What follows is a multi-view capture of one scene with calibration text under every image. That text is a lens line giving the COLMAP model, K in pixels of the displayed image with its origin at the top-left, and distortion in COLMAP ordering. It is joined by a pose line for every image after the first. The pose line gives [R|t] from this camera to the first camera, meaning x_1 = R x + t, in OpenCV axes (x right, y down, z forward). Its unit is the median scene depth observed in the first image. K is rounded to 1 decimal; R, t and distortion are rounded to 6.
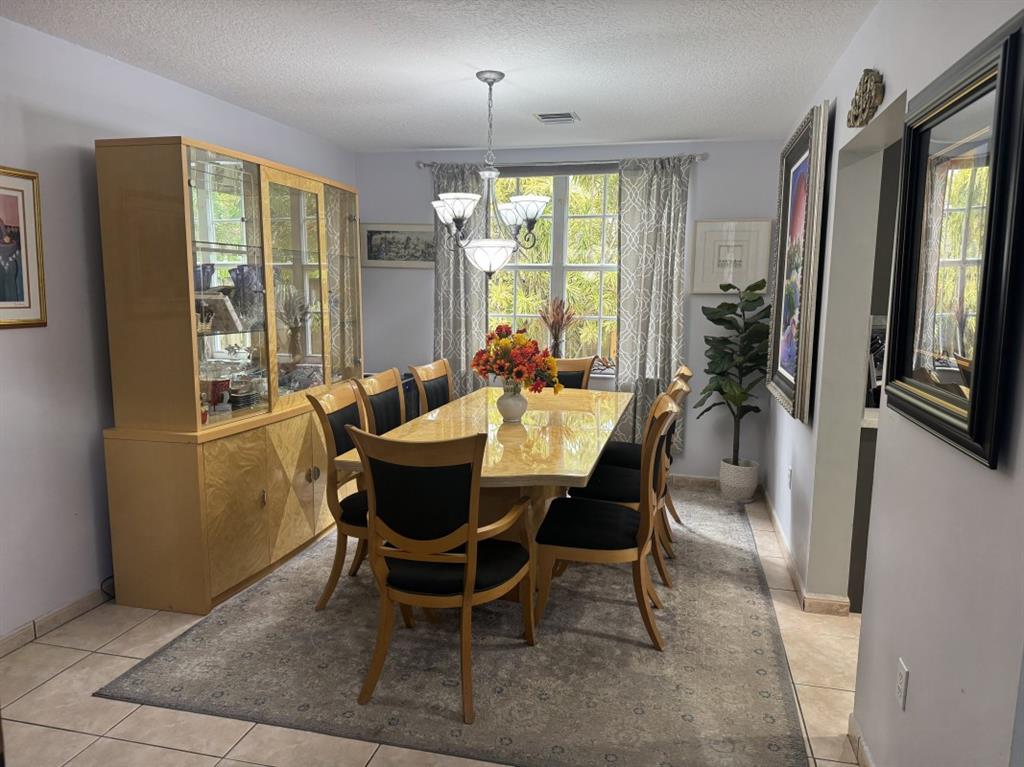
lens RADIAL K [[730.6, 0, 512.0], [0, 730.6, 383.5], [0, 0, 1]] dist [0.058422, -0.001648]
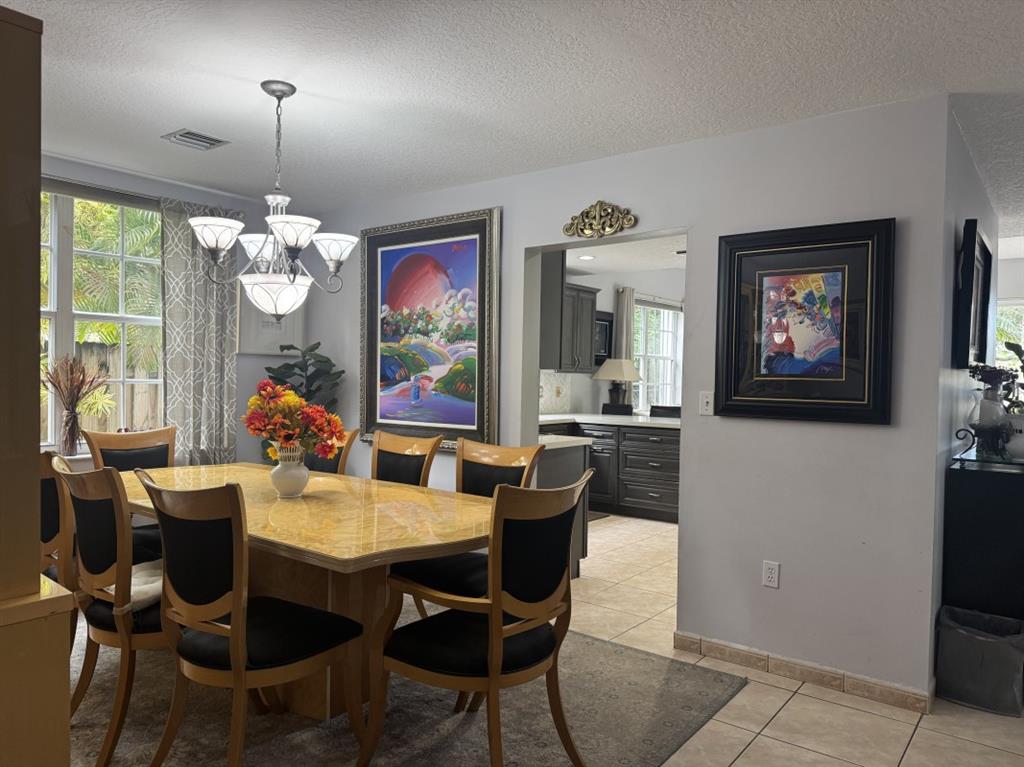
lens RADIAL K [[730.6, 0, 512.0], [0, 730.6, 383.5], [0, 0, 1]] dist [0.058422, -0.001648]
pose [[0.408904, -0.013644, 0.912476, -0.700447], [0.106841, 0.993728, -0.033018, -0.023699], [-0.906302, 0.110991, 0.407797, 0.445942]]
